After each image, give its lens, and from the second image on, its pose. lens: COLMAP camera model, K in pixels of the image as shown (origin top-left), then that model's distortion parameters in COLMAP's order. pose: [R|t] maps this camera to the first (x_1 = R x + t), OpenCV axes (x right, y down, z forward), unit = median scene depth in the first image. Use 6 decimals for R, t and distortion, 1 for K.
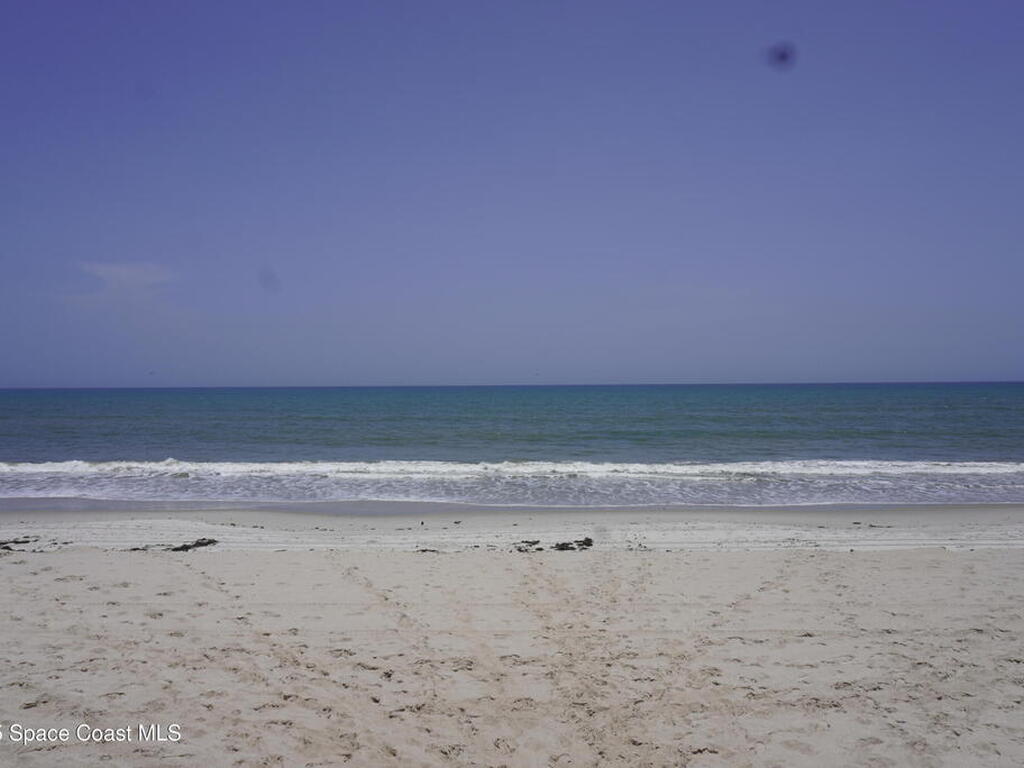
lens RADIAL K [[771.1, 0, 512.3], [0, 771.1, 384.9], [0, 0, 1]] dist [-0.046419, 0.032869]
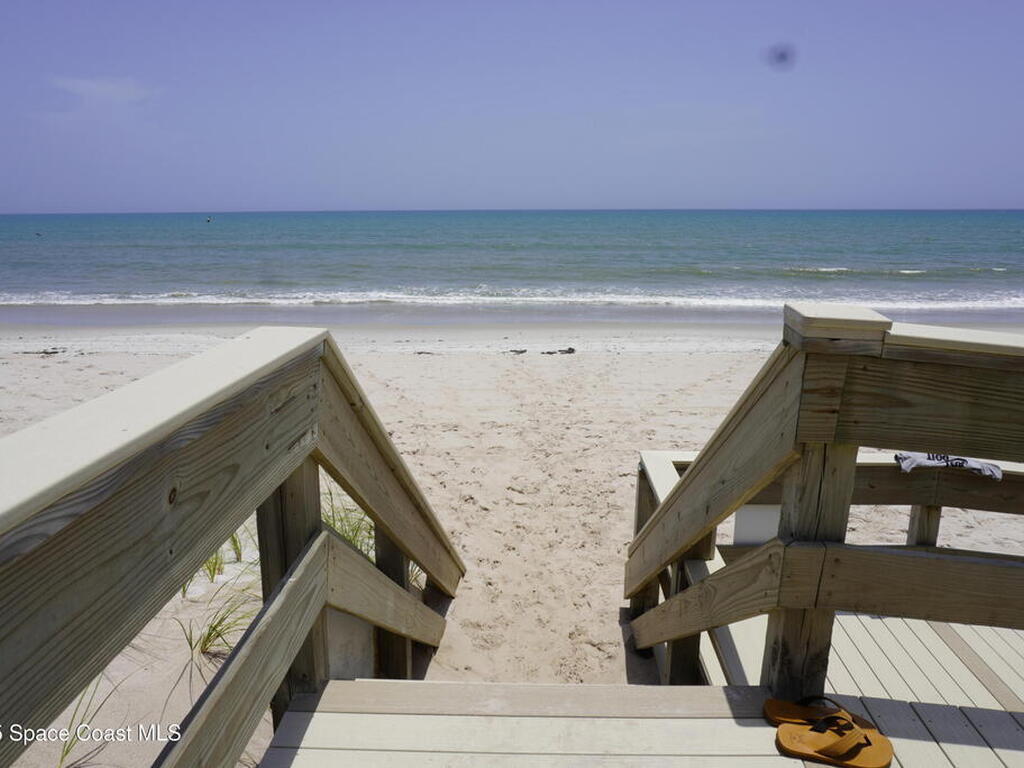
lens RADIAL K [[771.1, 0, 512.6], [0, 771.1, 384.0], [0, 0, 1]] dist [-0.046419, 0.032869]
pose [[0.999993, 0.002760, 0.002431, 0.032080], [-0.003229, 0.975268, 0.221002, 0.019514], [-0.001761, -0.221009, 0.975270, -0.192346]]
